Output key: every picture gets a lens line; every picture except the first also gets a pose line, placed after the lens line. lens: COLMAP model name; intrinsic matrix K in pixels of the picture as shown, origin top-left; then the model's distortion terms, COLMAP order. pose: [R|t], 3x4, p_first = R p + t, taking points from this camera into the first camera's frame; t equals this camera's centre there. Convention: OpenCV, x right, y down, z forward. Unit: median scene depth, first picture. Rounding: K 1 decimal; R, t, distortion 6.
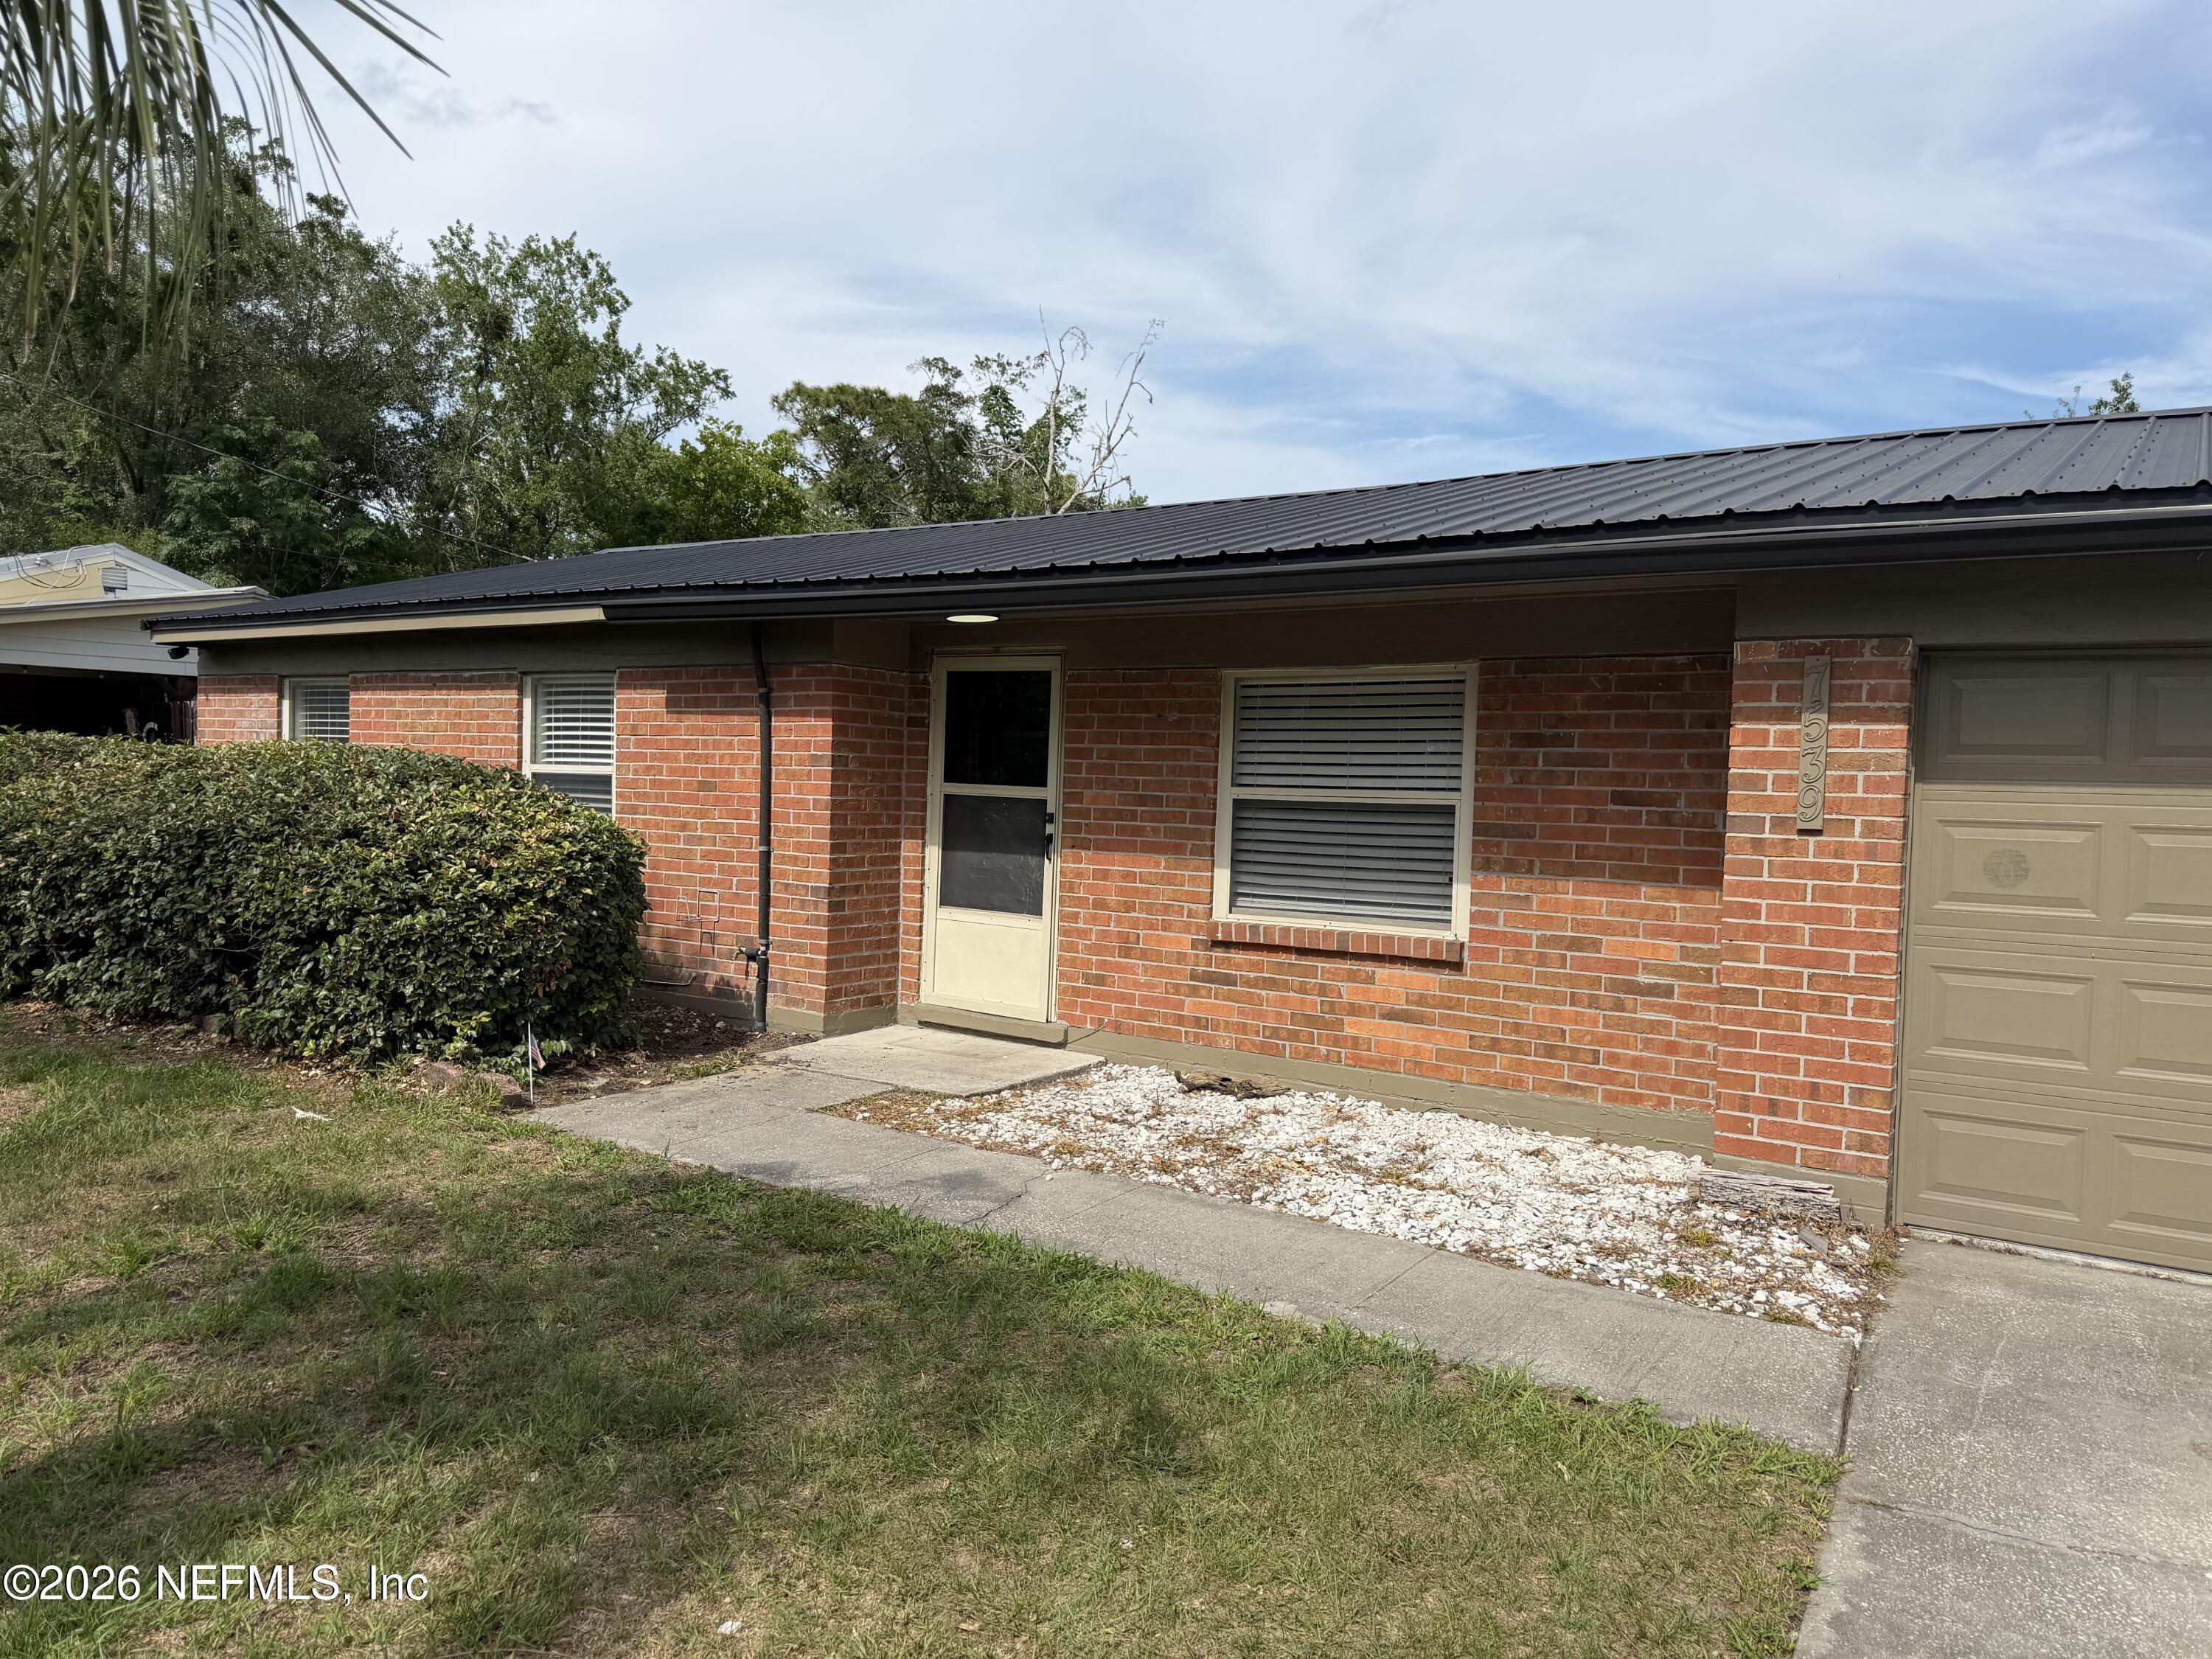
lens RADIAL K [[1568.3, 0, 1084.0], [0, 1568.3, 825.9], [0, 0, 1]] dist [0.011591, -0.024074]
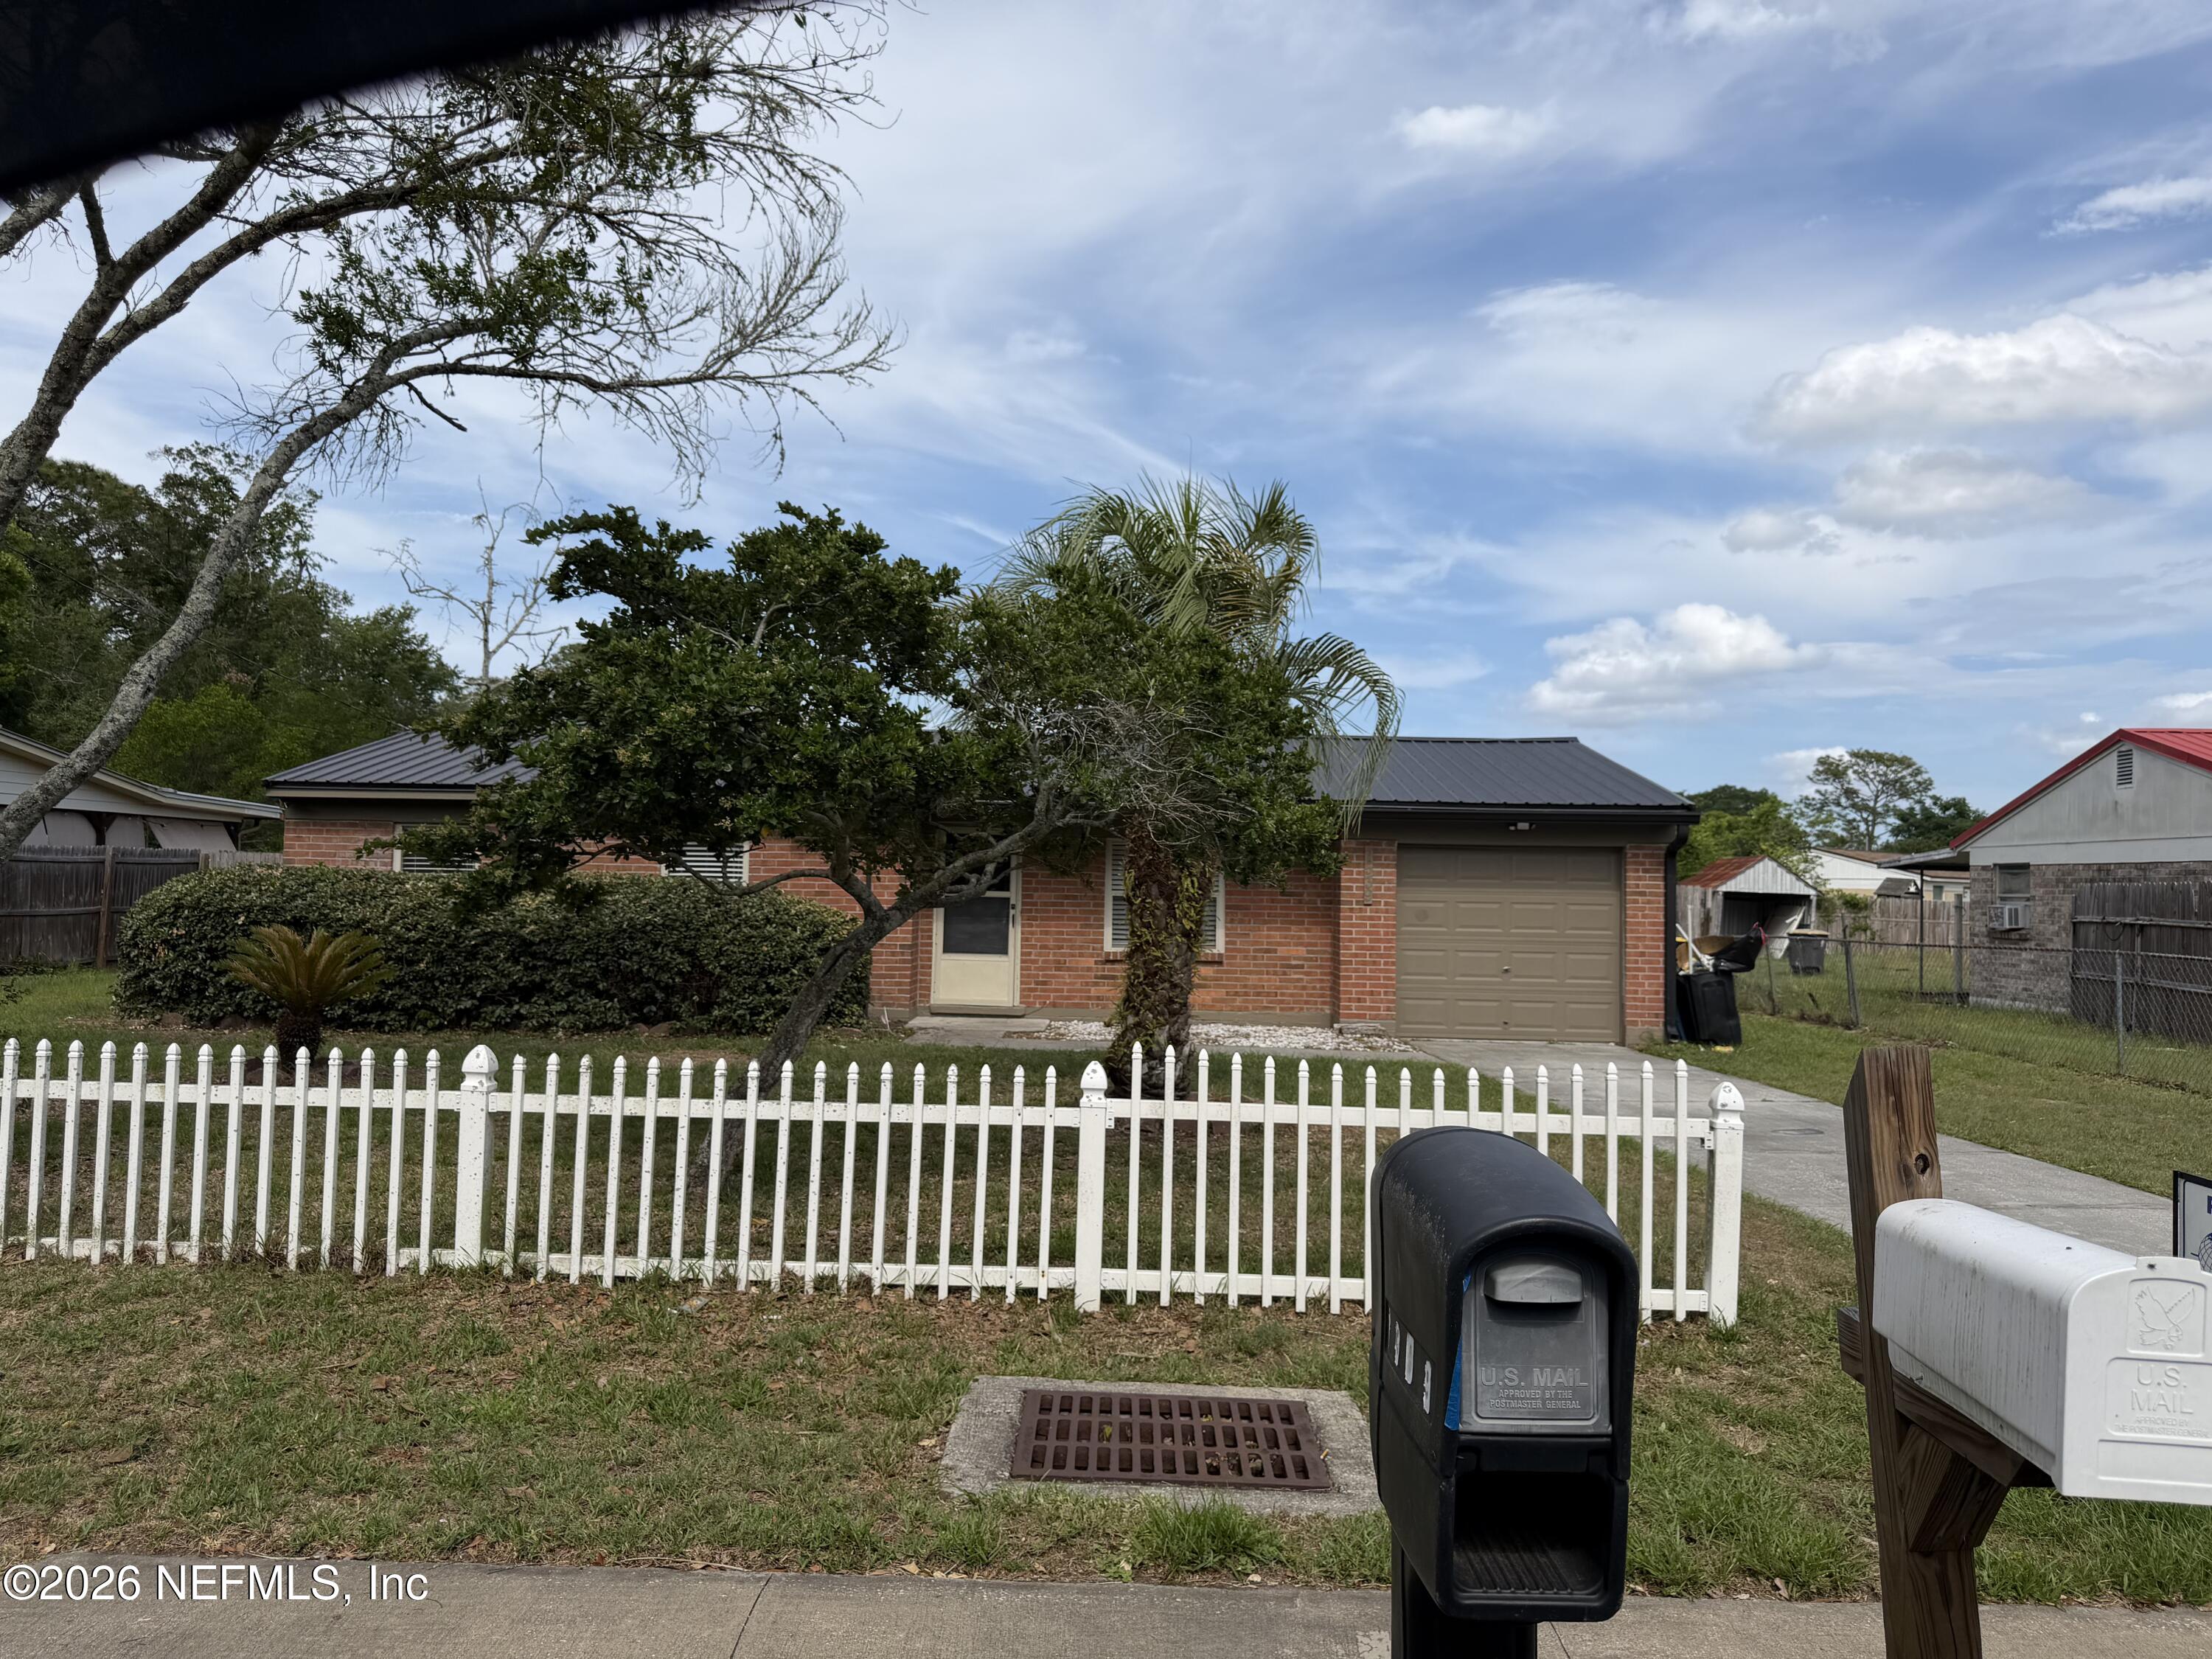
lens RADIAL K [[1568.3, 0, 1118.8], [0, 1568.3, 824.1], [0, 0, 1]] dist [0.011591, -0.024074]
pose [[0.812931, 0.010048, 0.582274, -1.179732], [0.022347, 0.998576, -0.048432, -0.010982], [-0.581932, 0.052384, 0.811549, -0.810488]]
